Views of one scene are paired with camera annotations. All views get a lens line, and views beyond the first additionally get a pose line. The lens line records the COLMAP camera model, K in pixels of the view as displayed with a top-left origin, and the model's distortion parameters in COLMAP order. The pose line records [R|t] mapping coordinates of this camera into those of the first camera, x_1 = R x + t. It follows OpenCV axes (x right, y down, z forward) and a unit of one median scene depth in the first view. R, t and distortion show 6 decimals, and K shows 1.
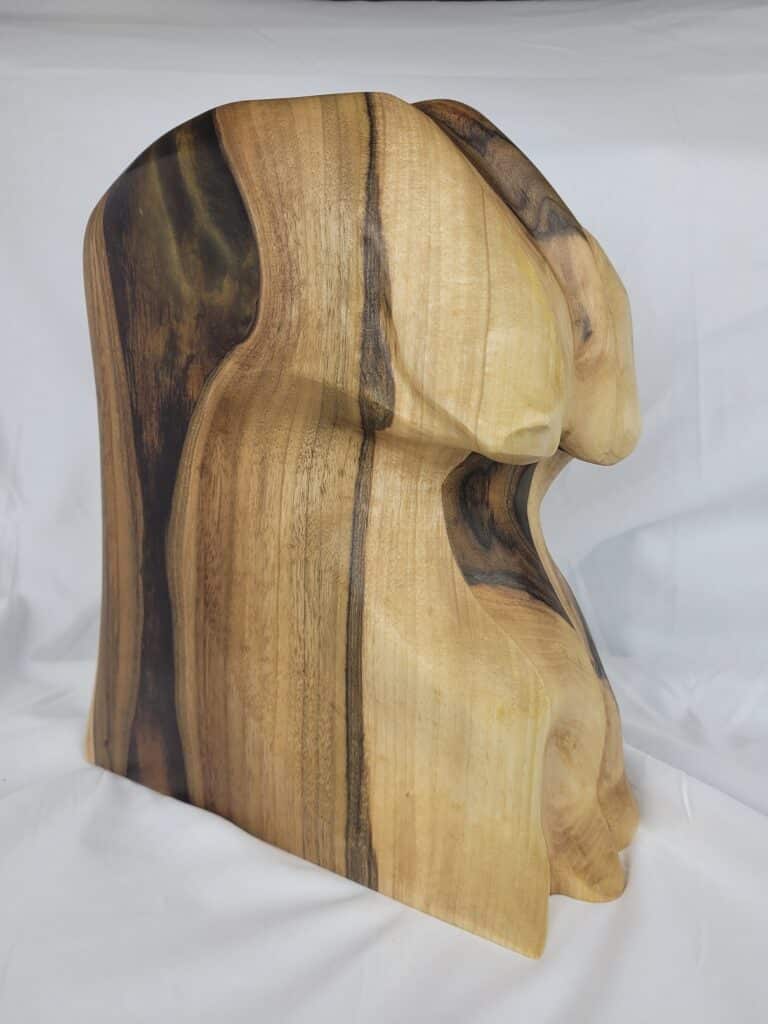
lens RADIAL K [[771.3, 0, 384.8], [0, 771.3, 516.3], [0, 0, 1]] dist [-0.005629, 0.000472]
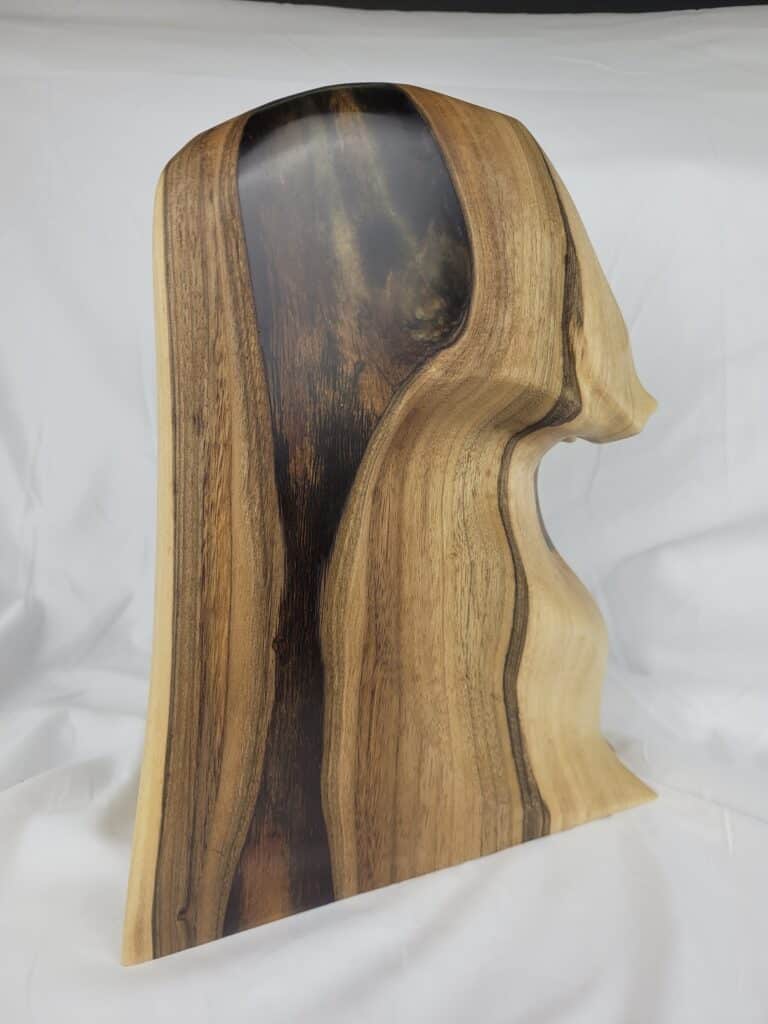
lens RADIAL K [[771.3, 0, 410.1], [0, 771.3, 535.5], [0, 0, 1]] dist [-0.005629, 0.000472]
pose [[0.520853, -0.190711, 0.832071, -0.965586], [0.187351, 0.976499, 0.106538, -0.101160], [-0.832834, 0.100399, 0.544342, 0.503391]]
